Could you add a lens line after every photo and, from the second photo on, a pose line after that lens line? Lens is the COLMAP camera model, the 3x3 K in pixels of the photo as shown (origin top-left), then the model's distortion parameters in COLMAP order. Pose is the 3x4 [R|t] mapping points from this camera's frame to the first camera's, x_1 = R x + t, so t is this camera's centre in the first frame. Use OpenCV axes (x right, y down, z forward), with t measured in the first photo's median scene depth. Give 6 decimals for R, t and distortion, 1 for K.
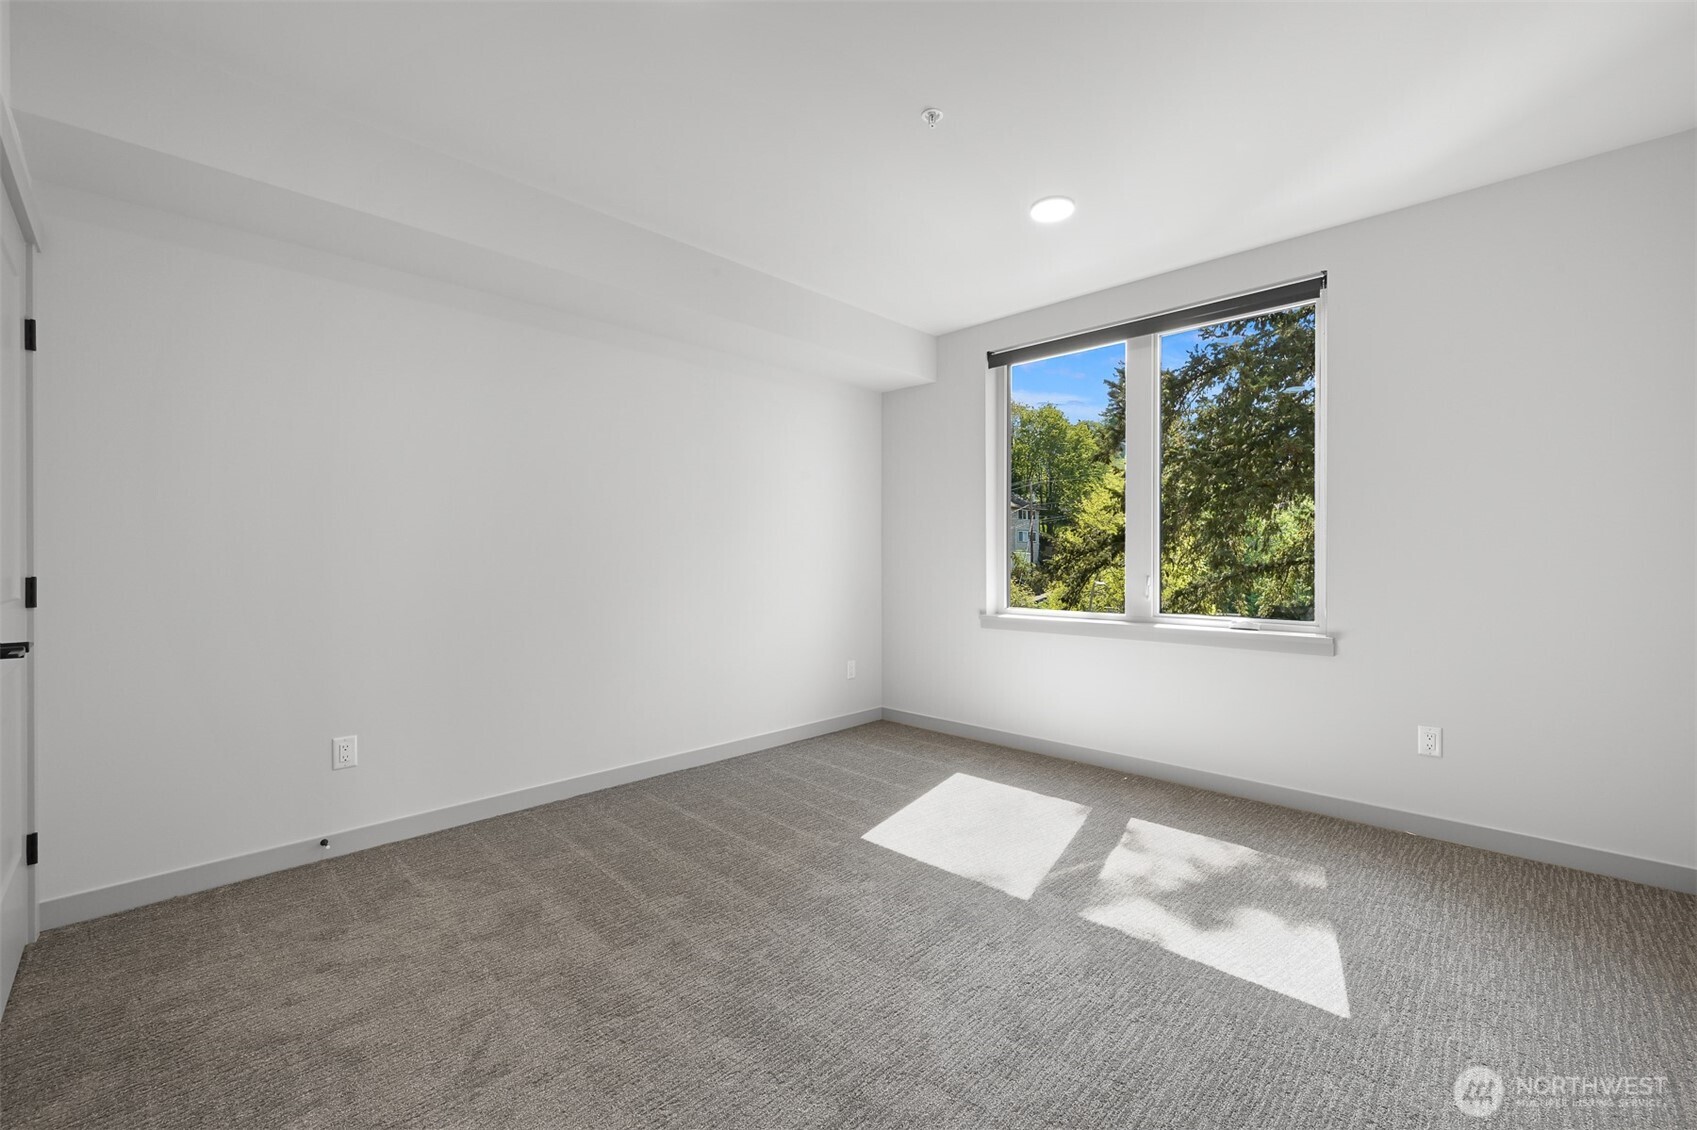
lens RADIAL K [[691.2, 0, 848.5], [0, 691.2, 565.0], [0, 0, 1]] dist [-0.000775, -0.000143]
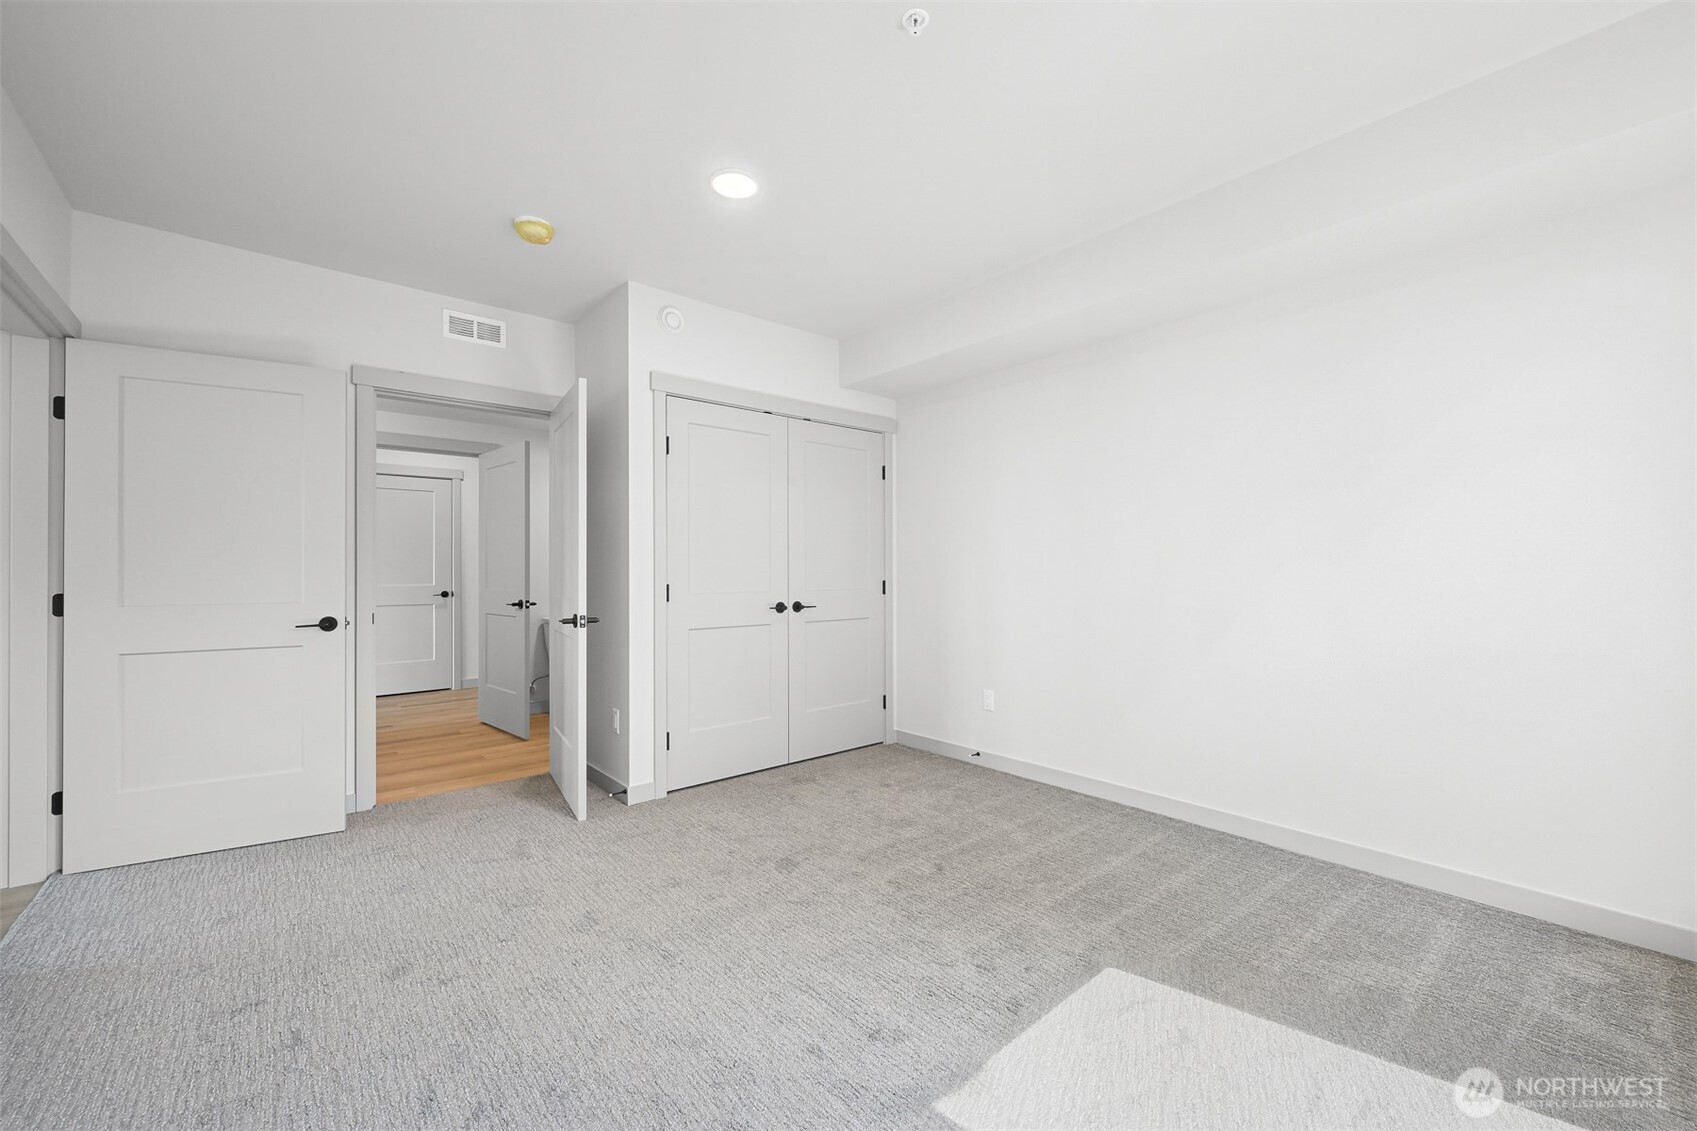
lens RADIAL K [[705.9, 0, 899.3], [0, 705.9, 556.7], [0, 0, 1]] dist [-0.001537, -0.000230]
pose [[-0.076286, -0.017599, -0.996931, 0.813055], [-0.005899, 0.999835, -0.017198, -0.012049], [0.997069, 0.004568, -0.076377, 0.907919]]
